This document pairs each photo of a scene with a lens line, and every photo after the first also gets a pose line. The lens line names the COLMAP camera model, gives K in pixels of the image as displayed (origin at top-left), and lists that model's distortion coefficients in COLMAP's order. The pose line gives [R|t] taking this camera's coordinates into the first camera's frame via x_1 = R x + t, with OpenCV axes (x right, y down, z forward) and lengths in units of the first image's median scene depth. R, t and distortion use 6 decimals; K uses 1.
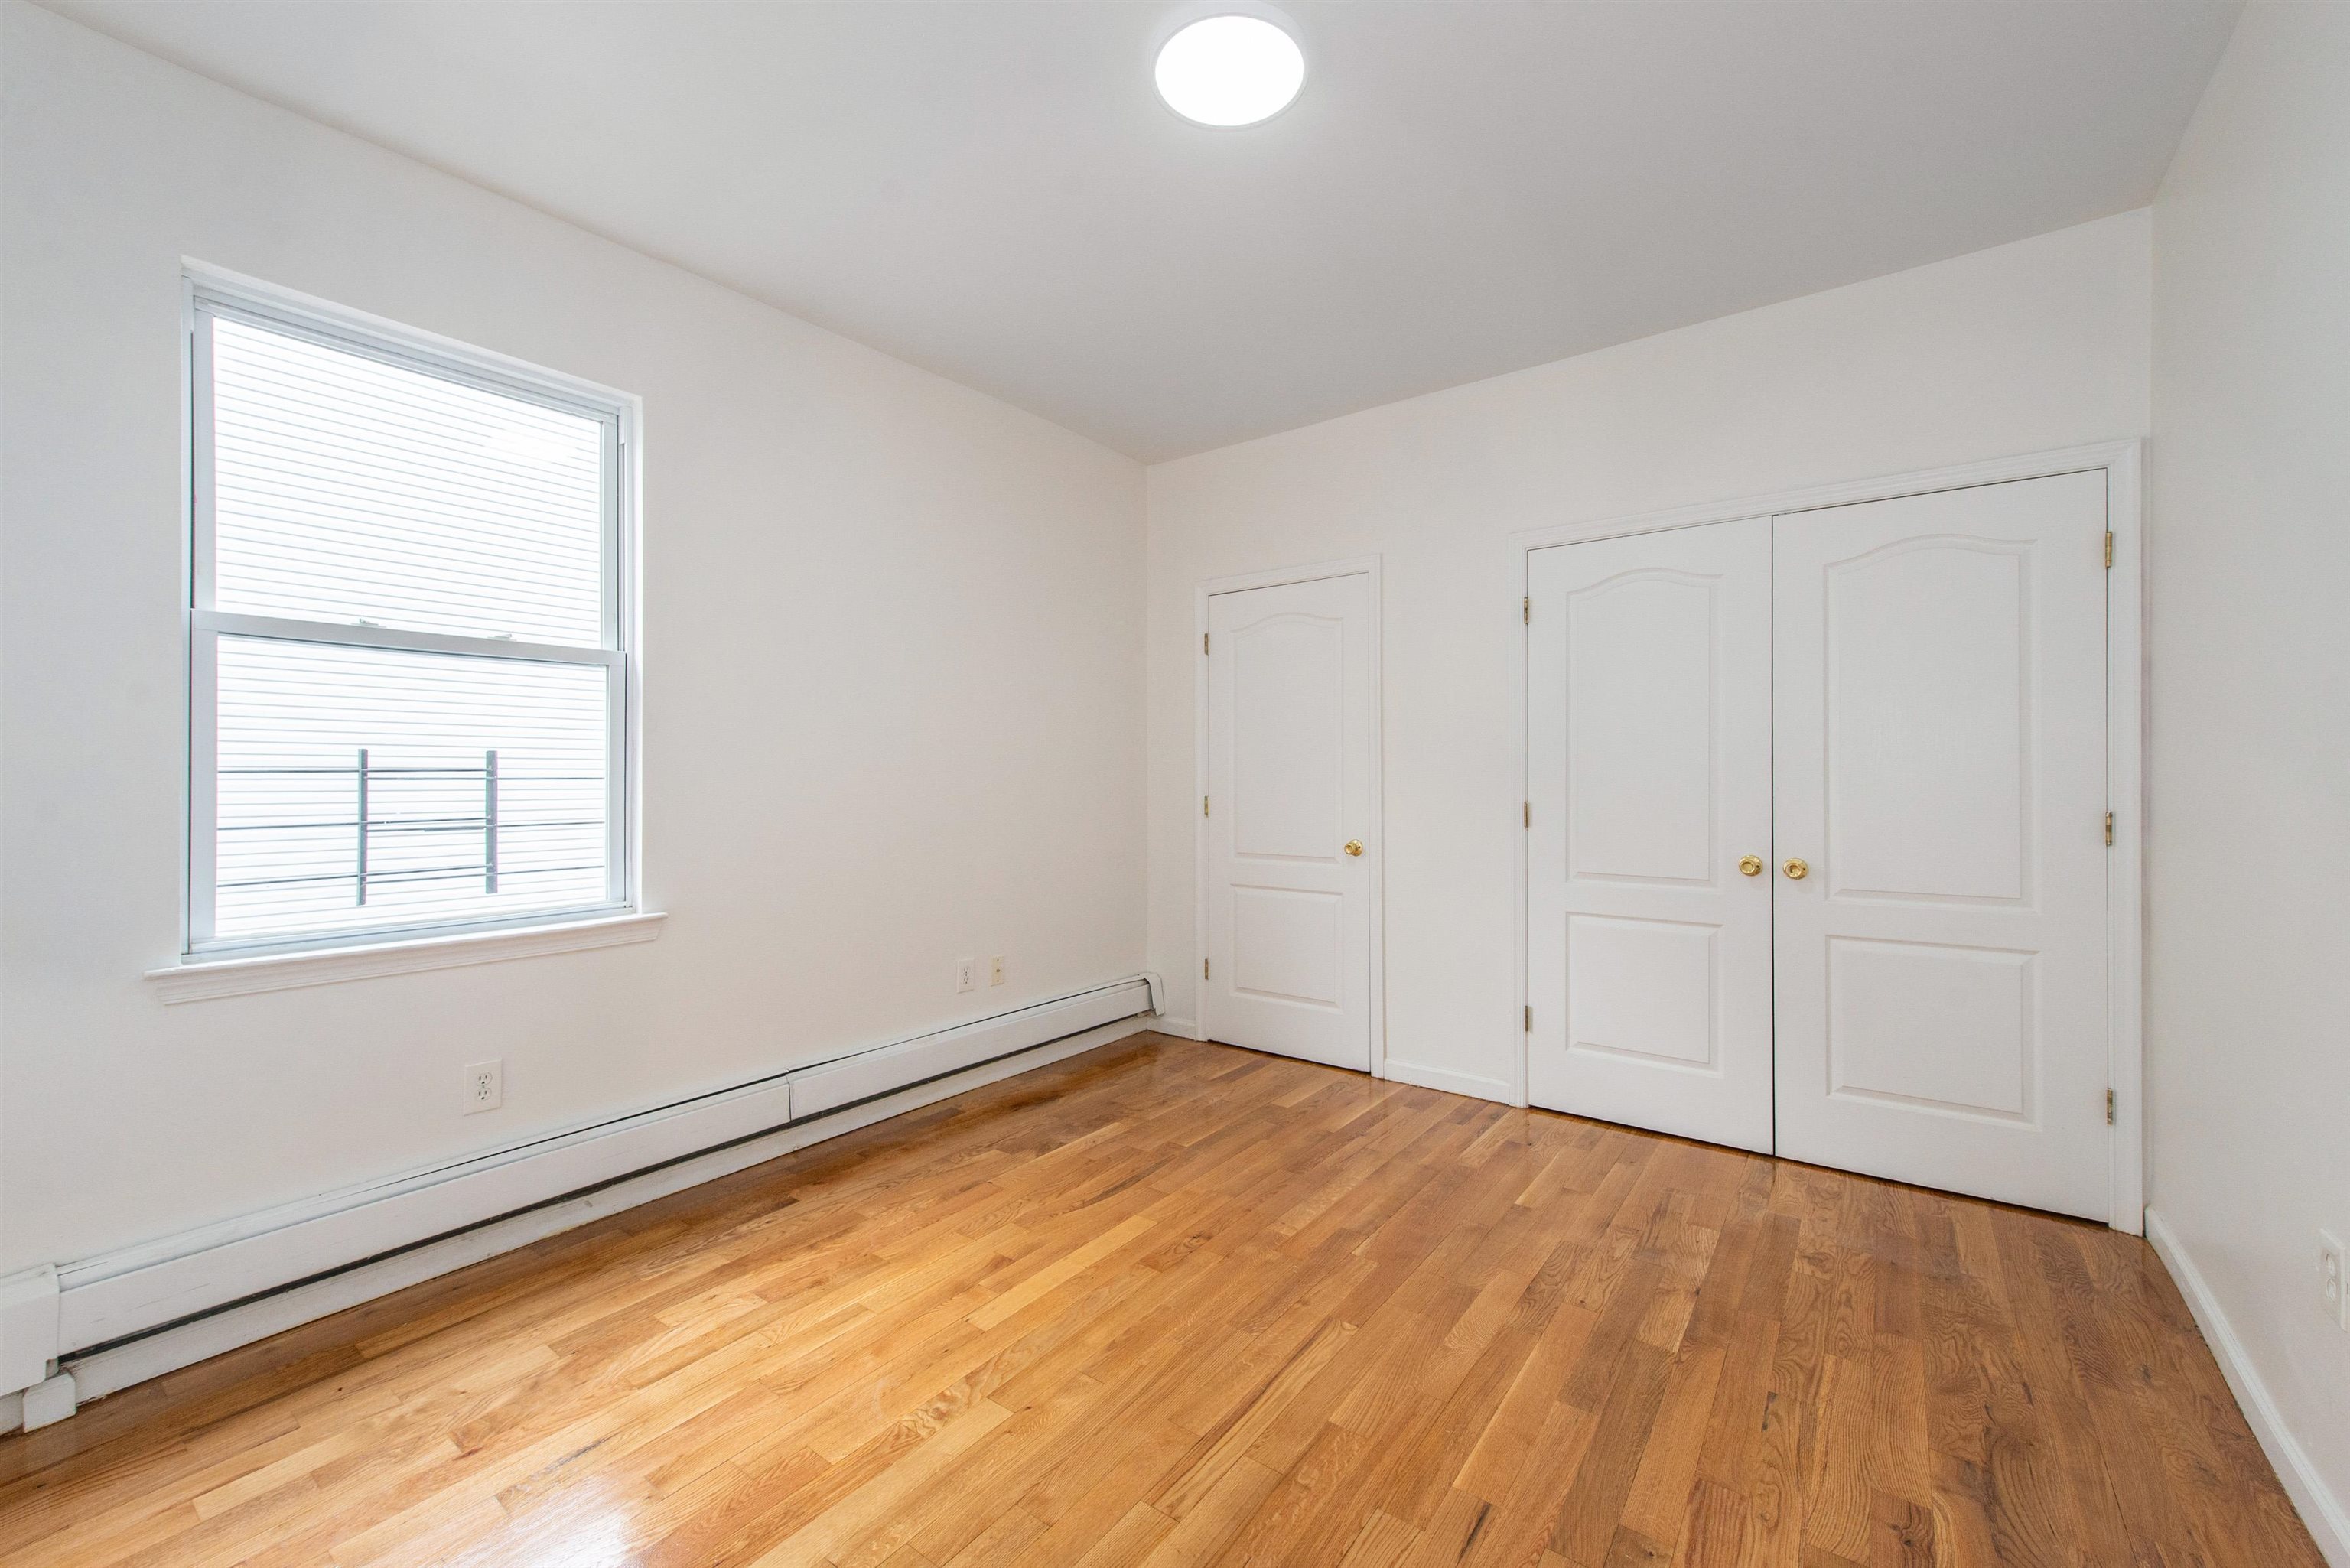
lens RADIAL K [[923.8, 0, 1175.0], [0, 923.8, 784.0], [0, 0, 1]] dist [0.002133, -0.000111]
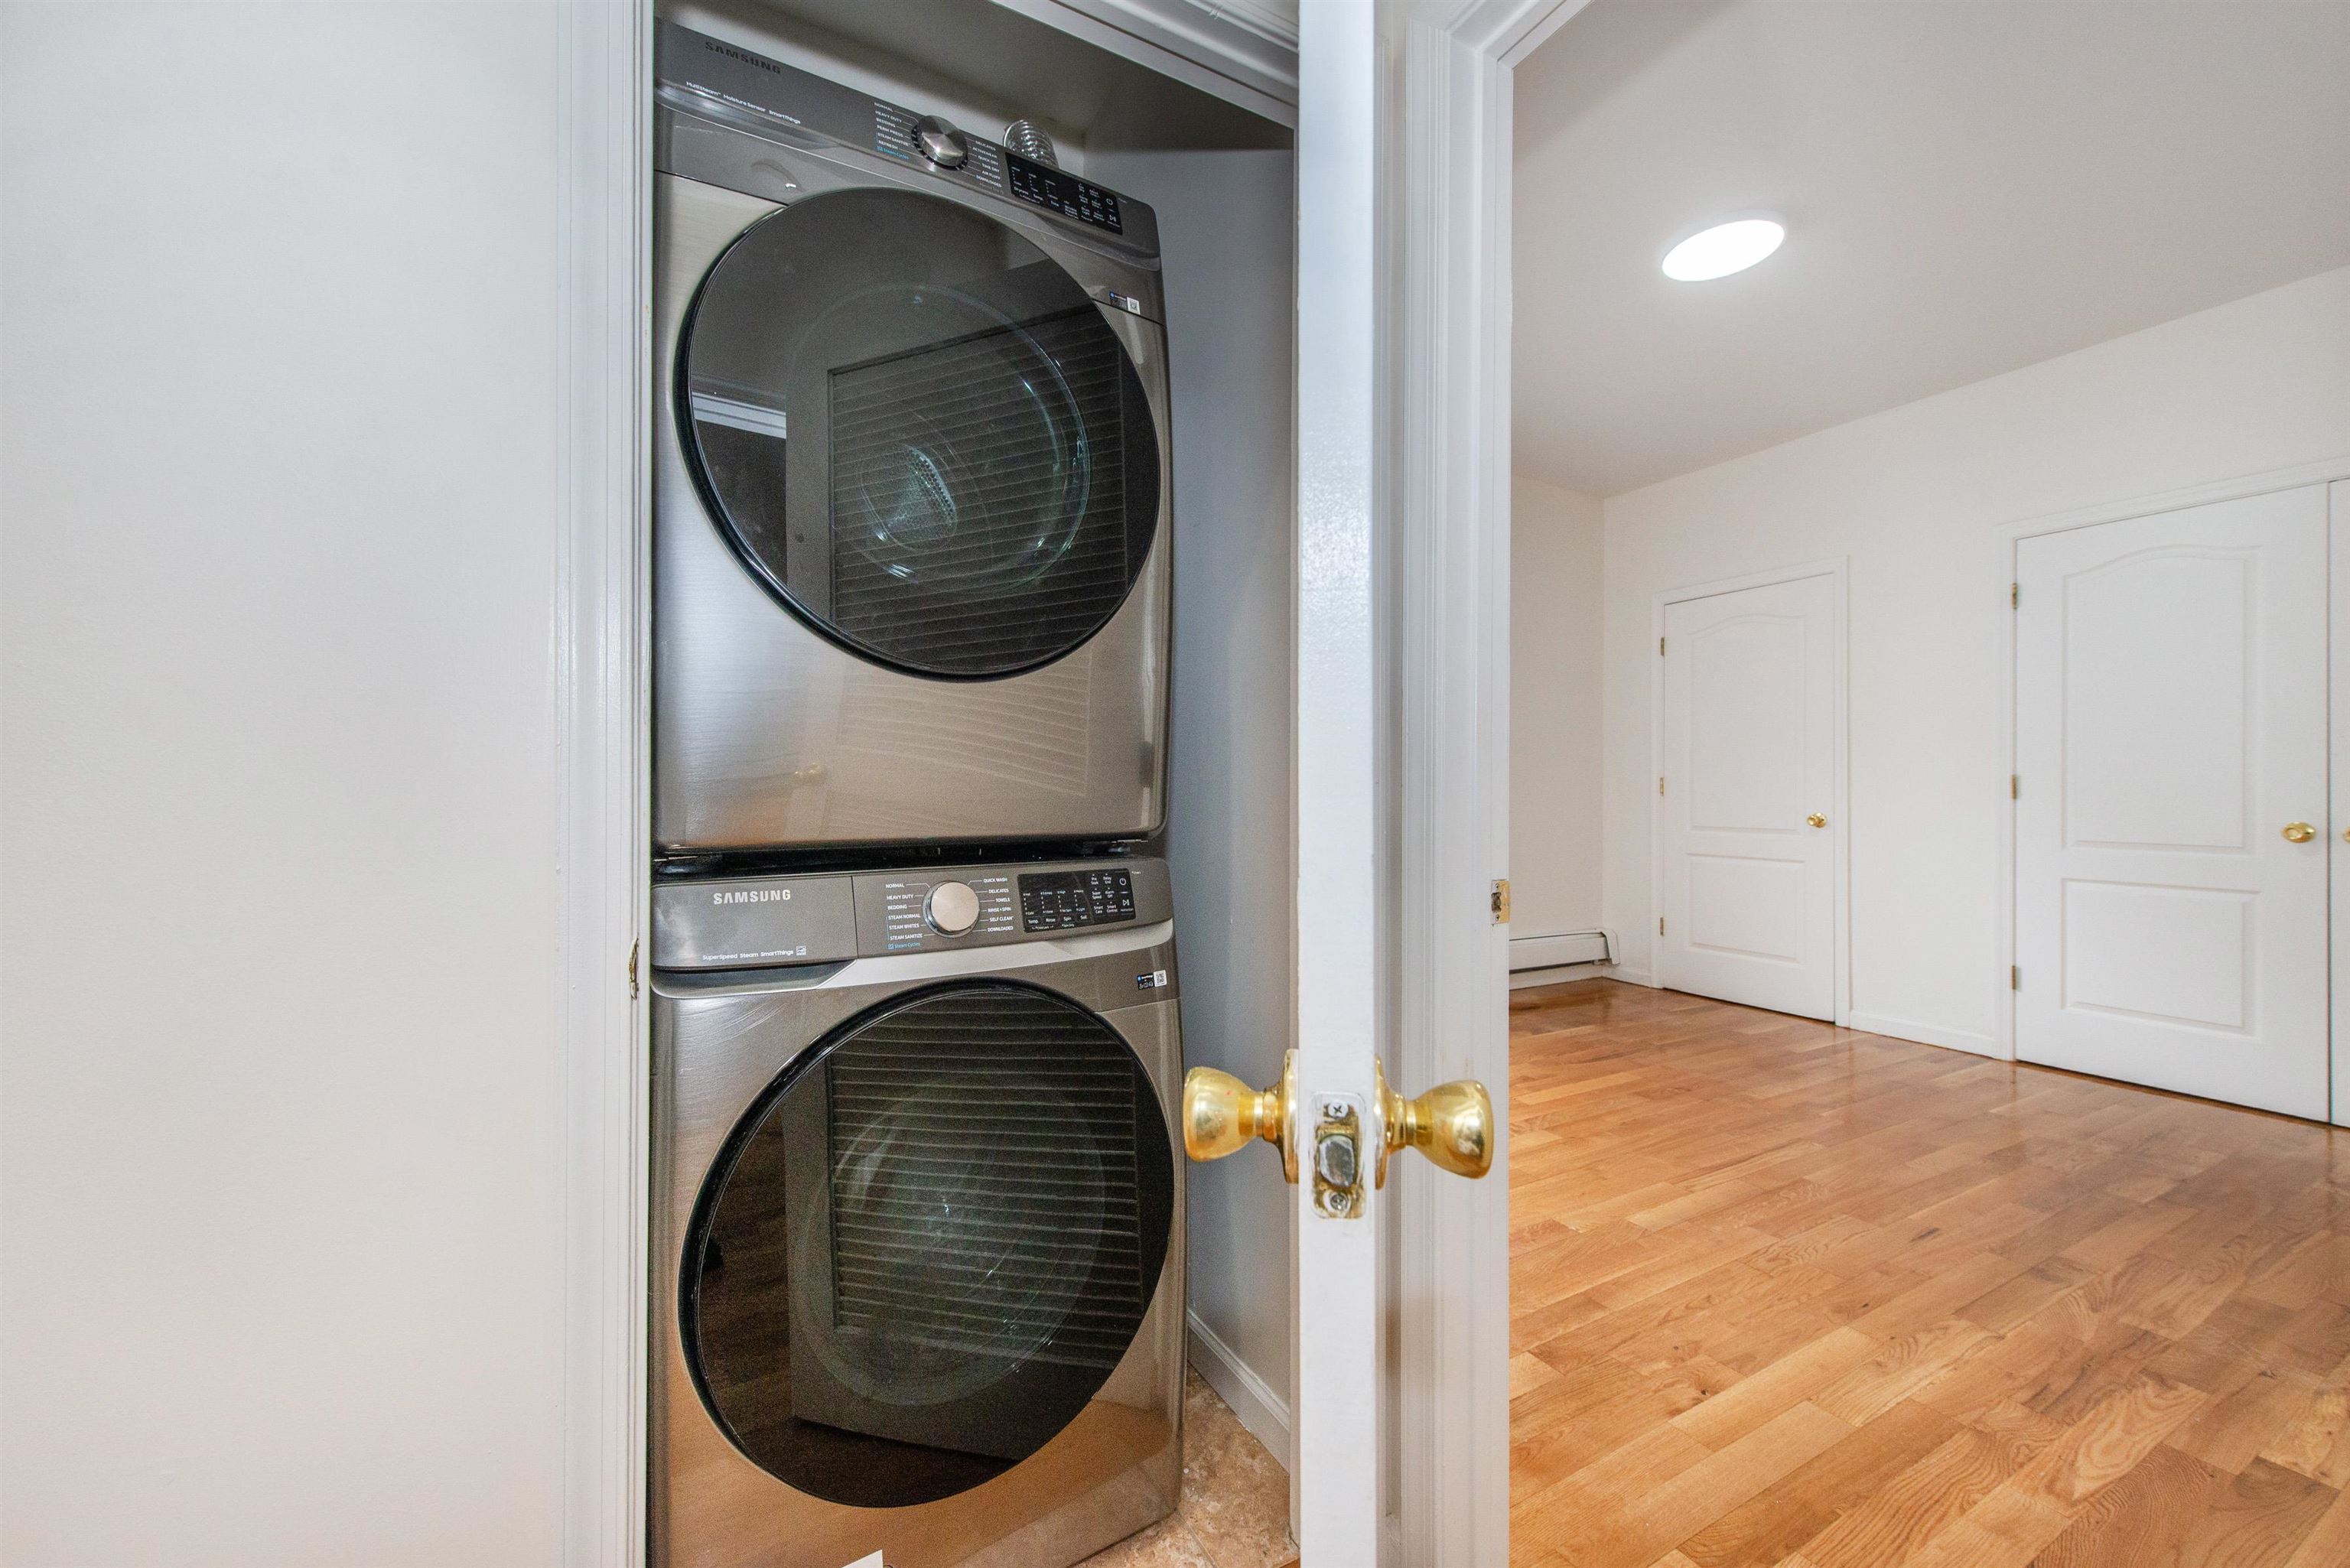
lens RADIAL K [[911.4, 0, 1149.6], [0, 911.4, 794.1], [0, 0, 1]] dist [0.000004, 0.000186]
pose [[0.907977, 0.003685, -0.419003, -0.107391], [-0.005618, 0.999979, -0.003379, 0.062936], [0.418982, 0.005422, 0.907978, -0.470285]]
